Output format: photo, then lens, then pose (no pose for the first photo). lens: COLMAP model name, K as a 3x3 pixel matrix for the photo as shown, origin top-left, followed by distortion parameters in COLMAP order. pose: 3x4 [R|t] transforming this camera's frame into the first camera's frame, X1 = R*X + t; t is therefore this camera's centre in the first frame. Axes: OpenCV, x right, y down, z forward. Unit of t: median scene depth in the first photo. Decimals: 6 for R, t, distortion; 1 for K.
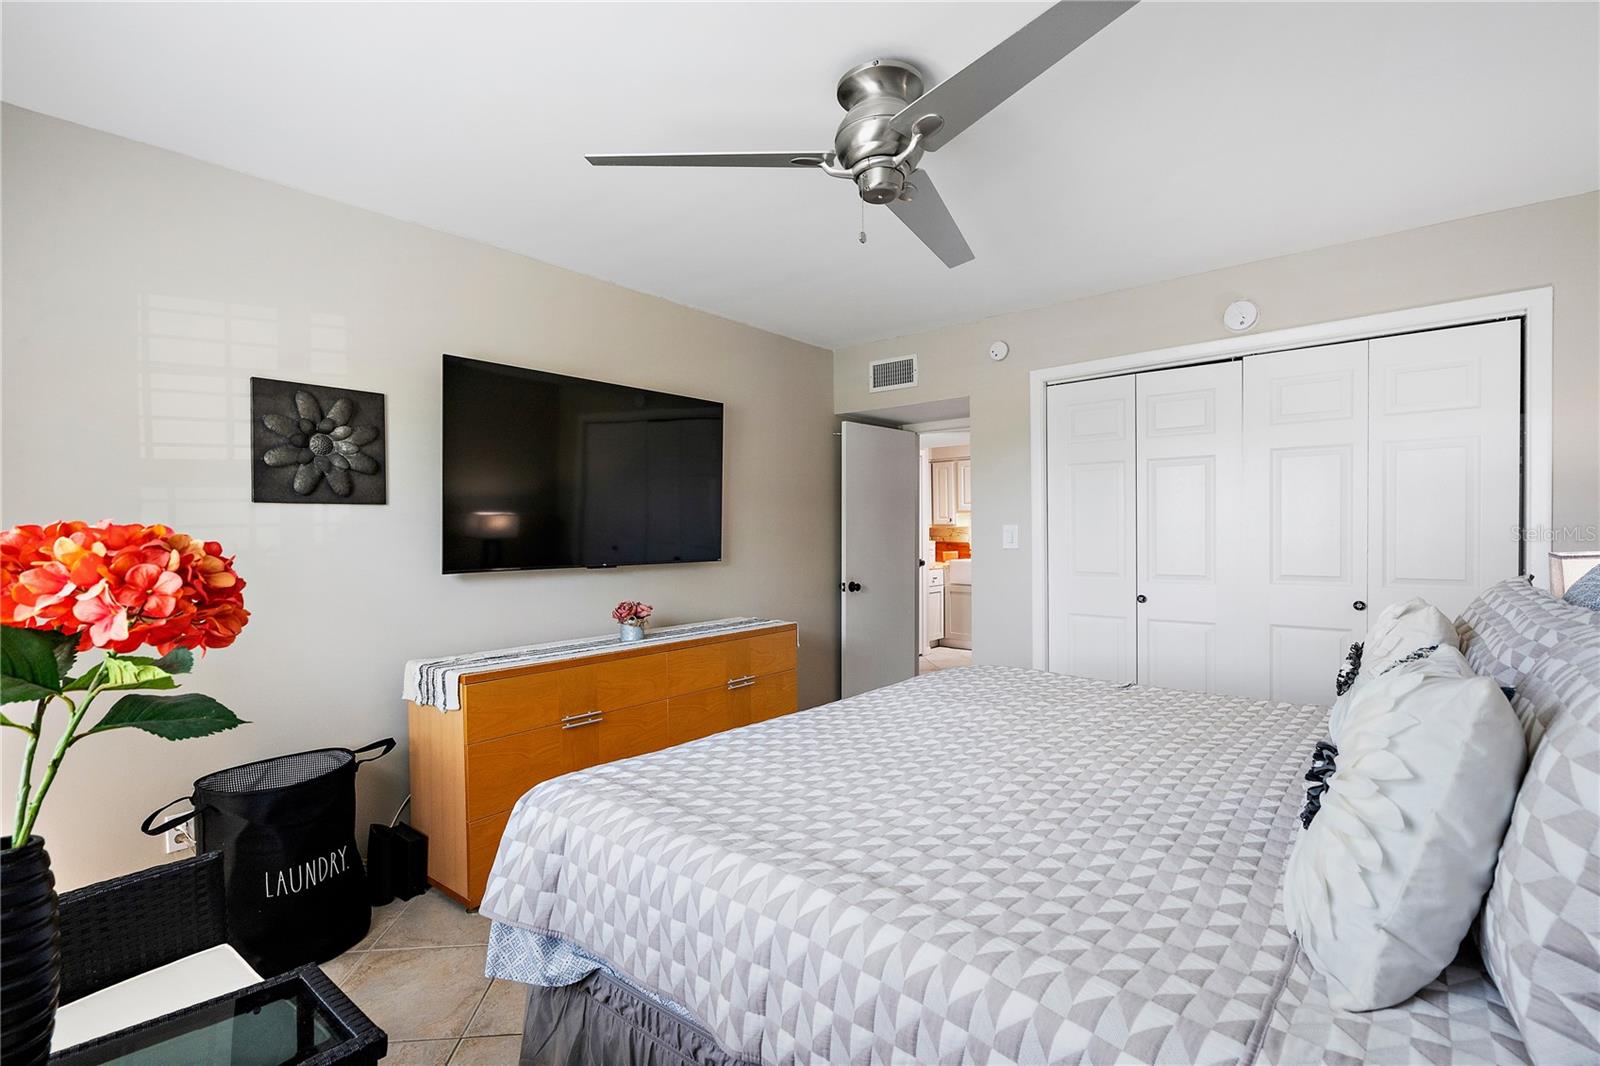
lens RADIAL K [[738.2, 0, 794.3], [0, 738.2, 541.8], [0, 0, 1]] dist [-0.000888, 0.001634]
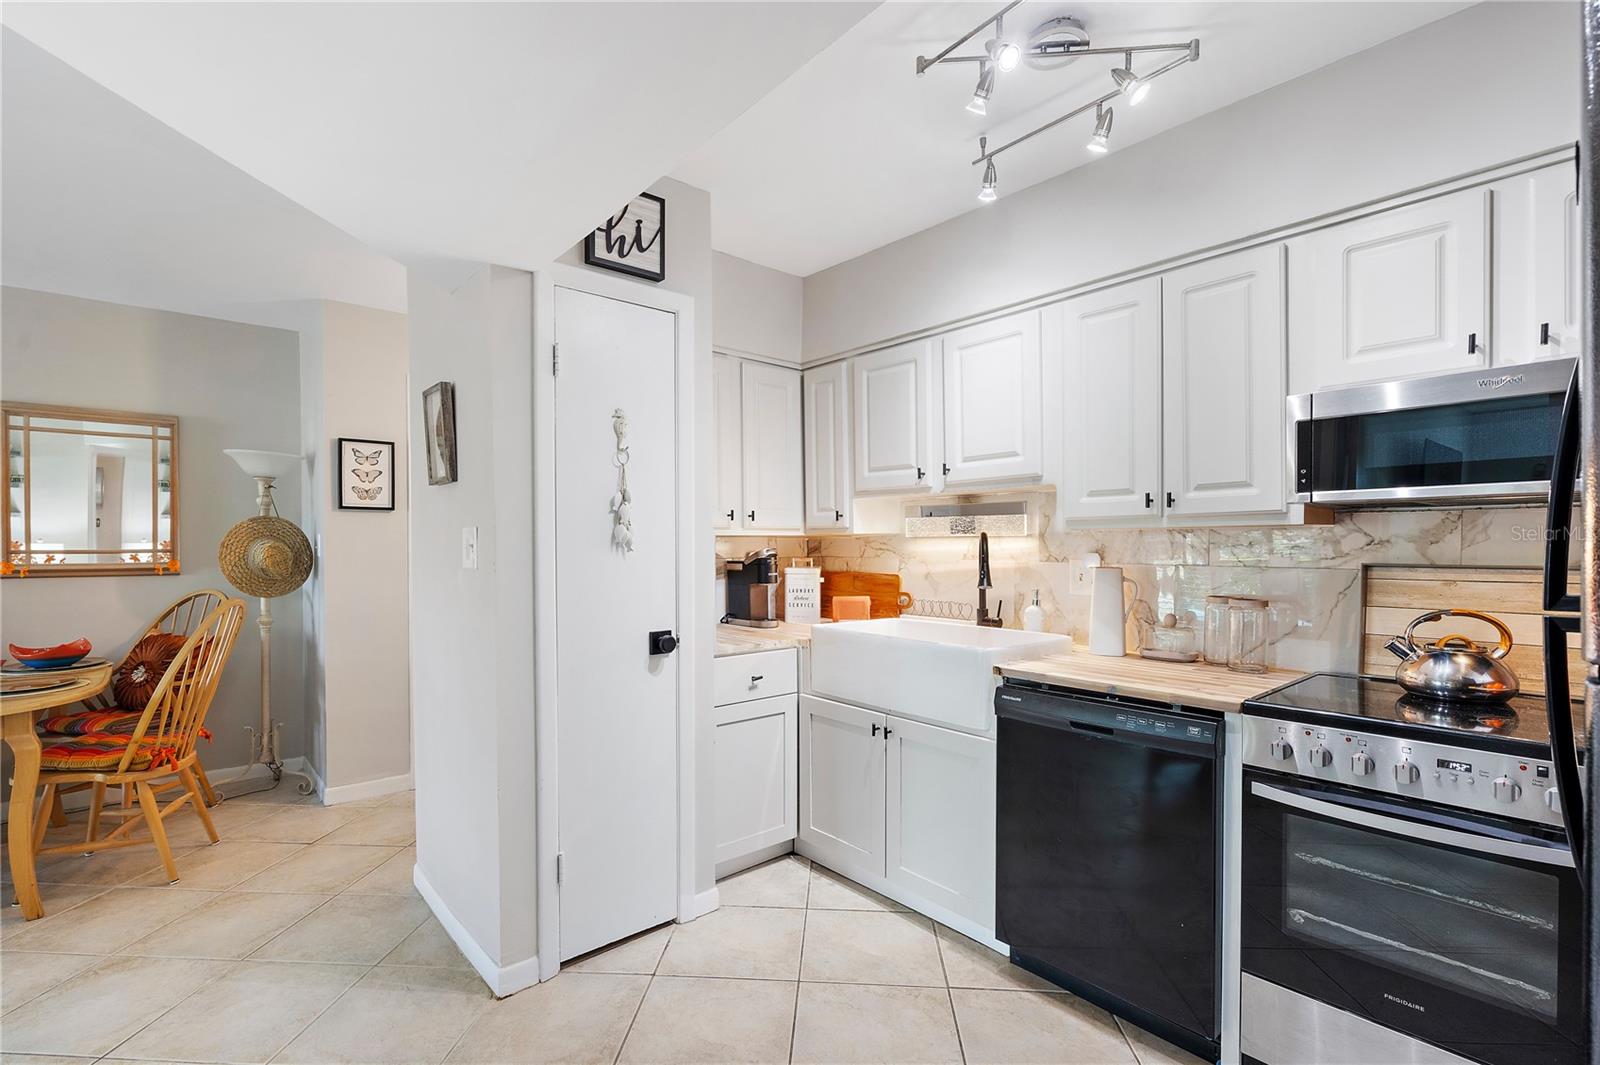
lens RADIAL K [[745.3, 0, 793.7], [0, 745.3, 558.1], [0, 0, 1]] dist [0.002359, 0.000949]
pose [[0.988229, 0.011709, -0.152532, 0.246418], [-0.010585, 0.999911, 0.008180, -0.010868], [0.152614, -0.006469, 0.988265, 0.613752]]
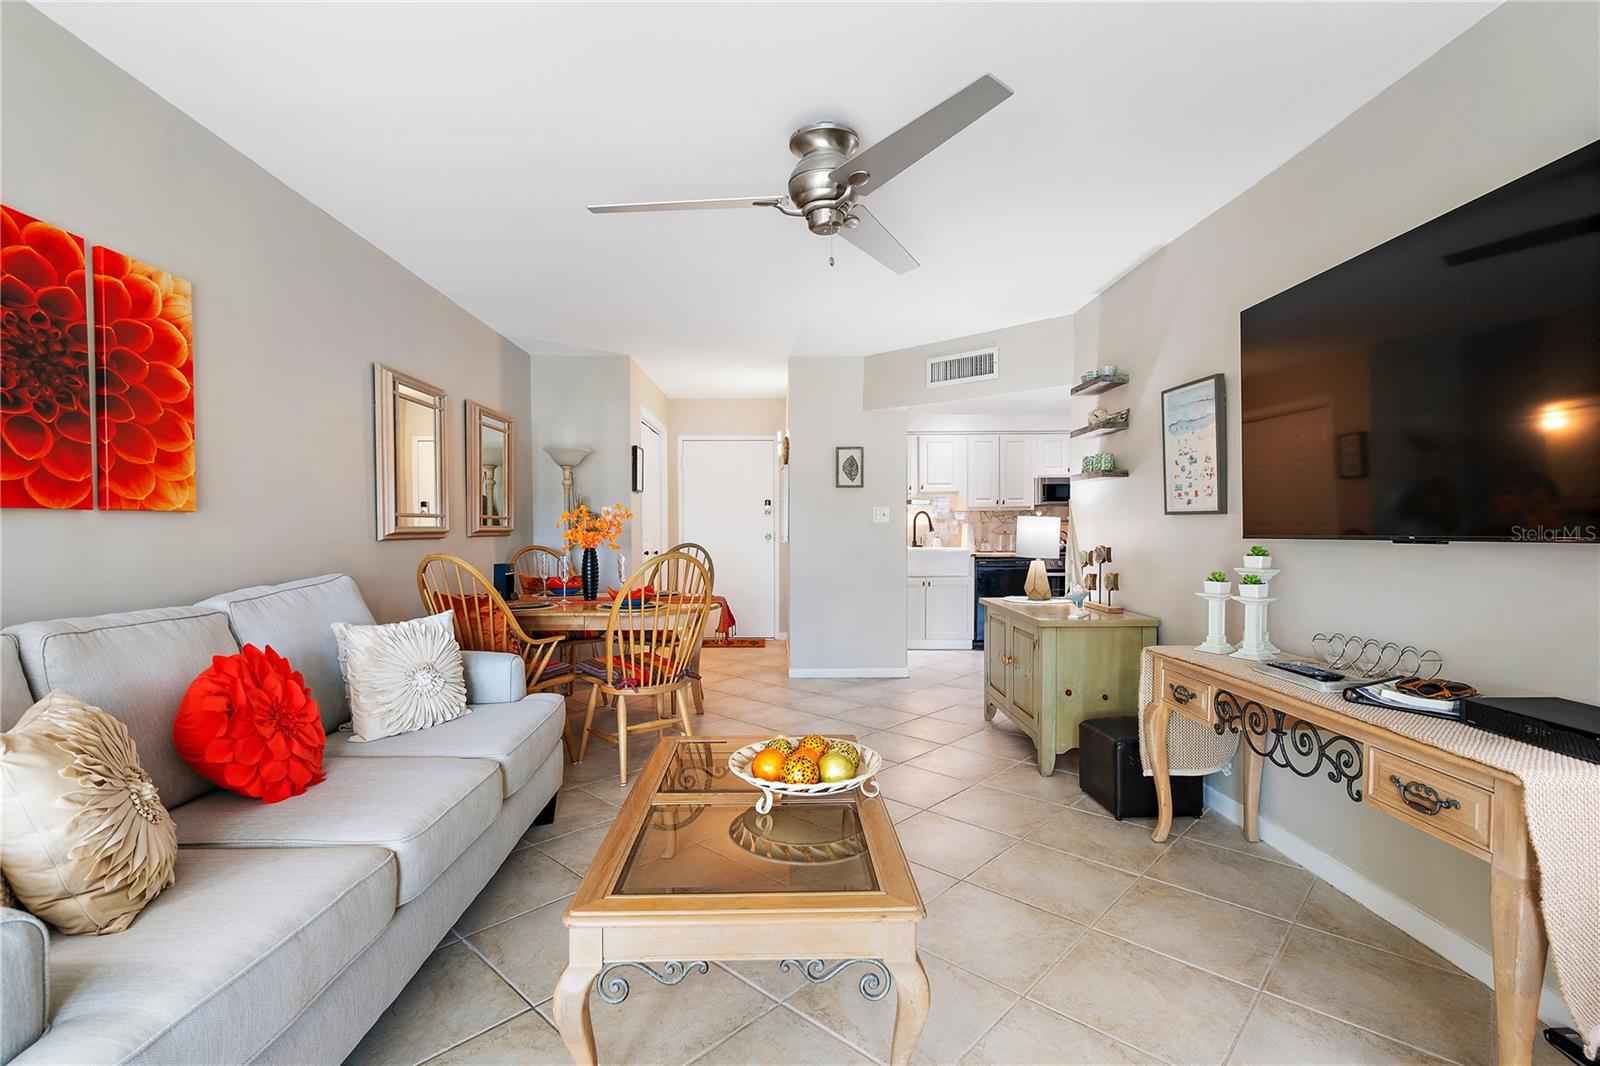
lens RADIAL K [[744.4, 0, 791.2], [0, 744.4, 529.3], [0, 0, 1]] dist [-0.000780, 0.000656]
pose [[0.745293, 0.003063, 0.666730, -0.434728], [0.002325, 0.999971, -0.007193, 0.007332], [-0.666733, 0.006911, 0.745265, 0.402126]]
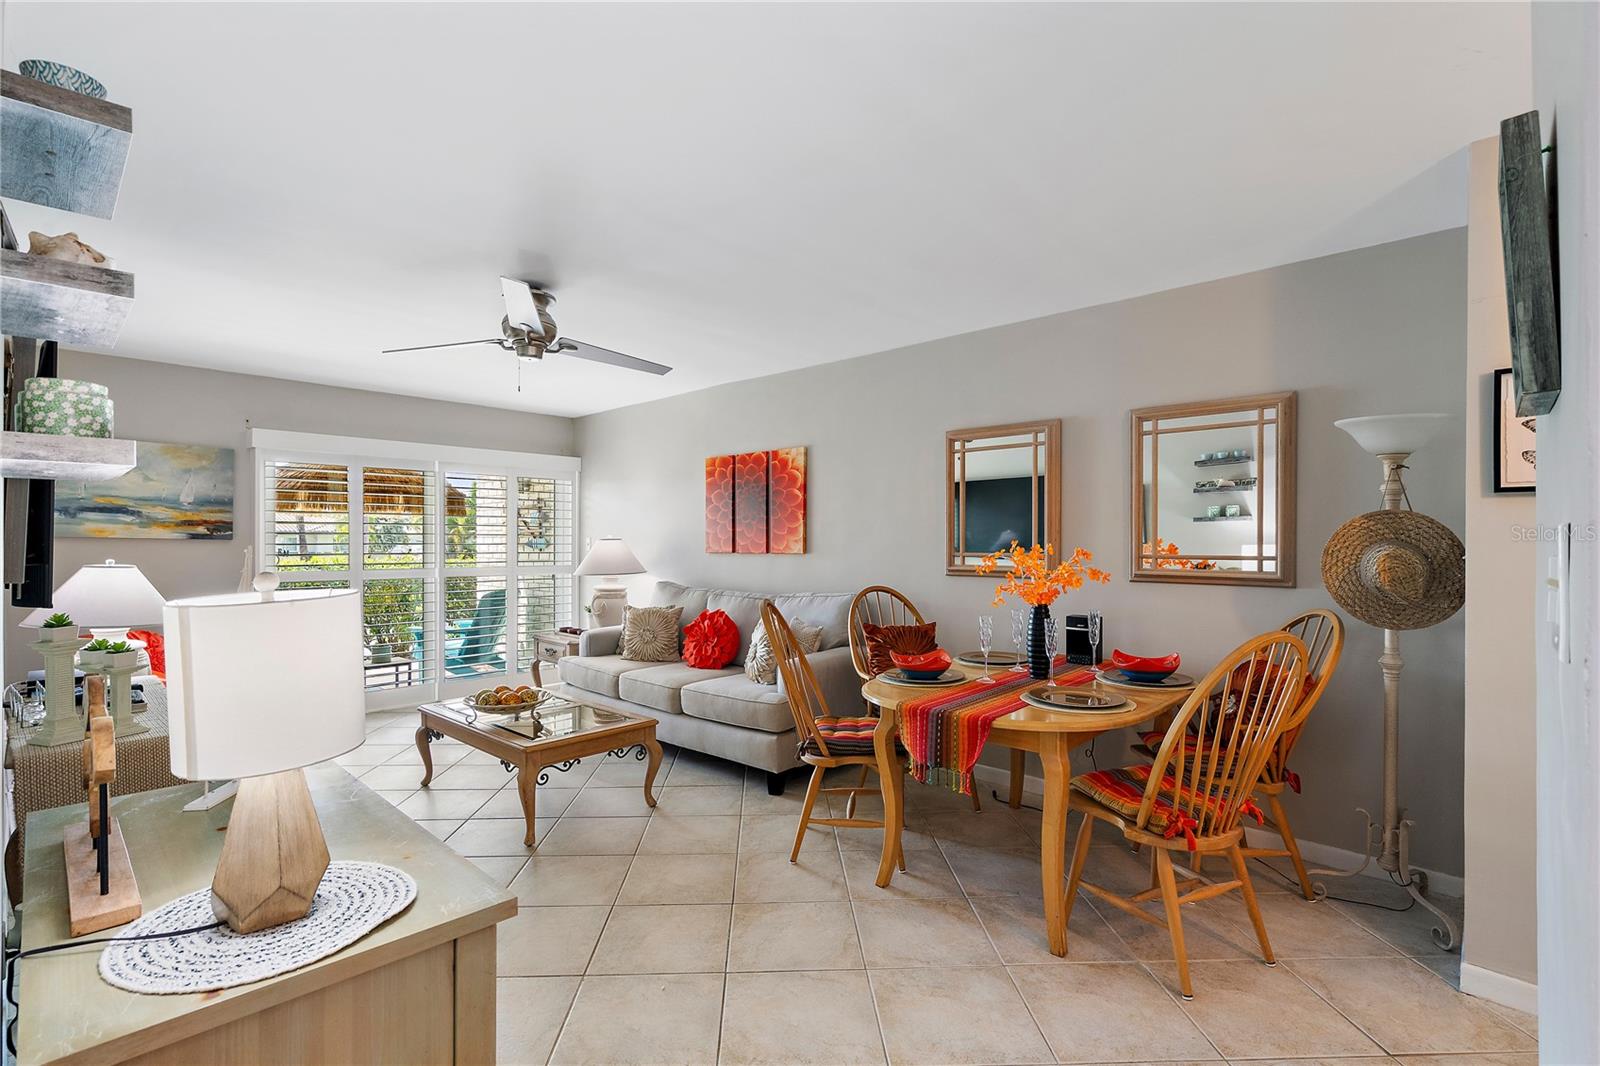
lens RADIAL K [[738.2, 0, 794.3], [0, 738.2, 541.8], [0, 0, 1]] dist [-0.000888, 0.001634]
pose [[-0.058136, 0.012914, -0.998225, 0.179270], [-0.006937, 0.999887, 0.013339, -0.018632], [0.998285, 0.007701, -0.058040, 0.785806]]
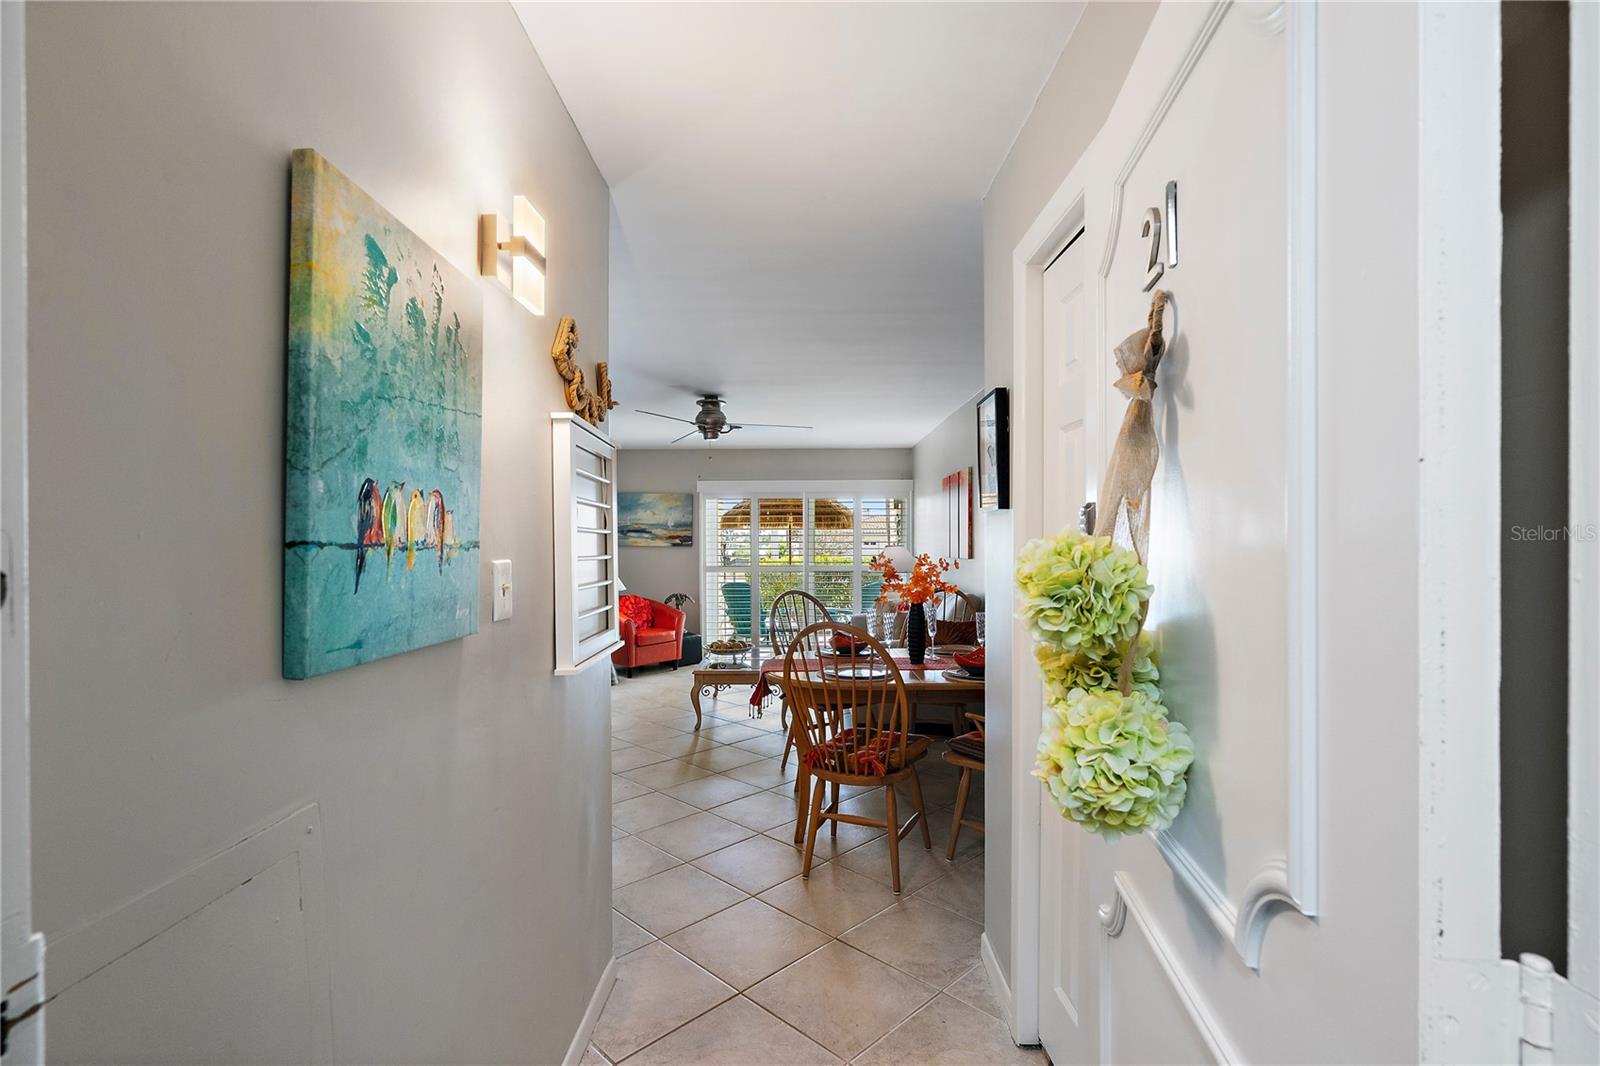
lens RADIAL K [[738.2, 0, 794.3], [0, 738.2, 541.8], [0, 0, 1]] dist [-0.000888, 0.001634]
pose [[-0.777085, 0.014515, -0.629228, 0.147808], [0.008752, 0.999887, 0.012257, -0.026996], [0.629334, 0.004018, -0.777124, 1.185342]]
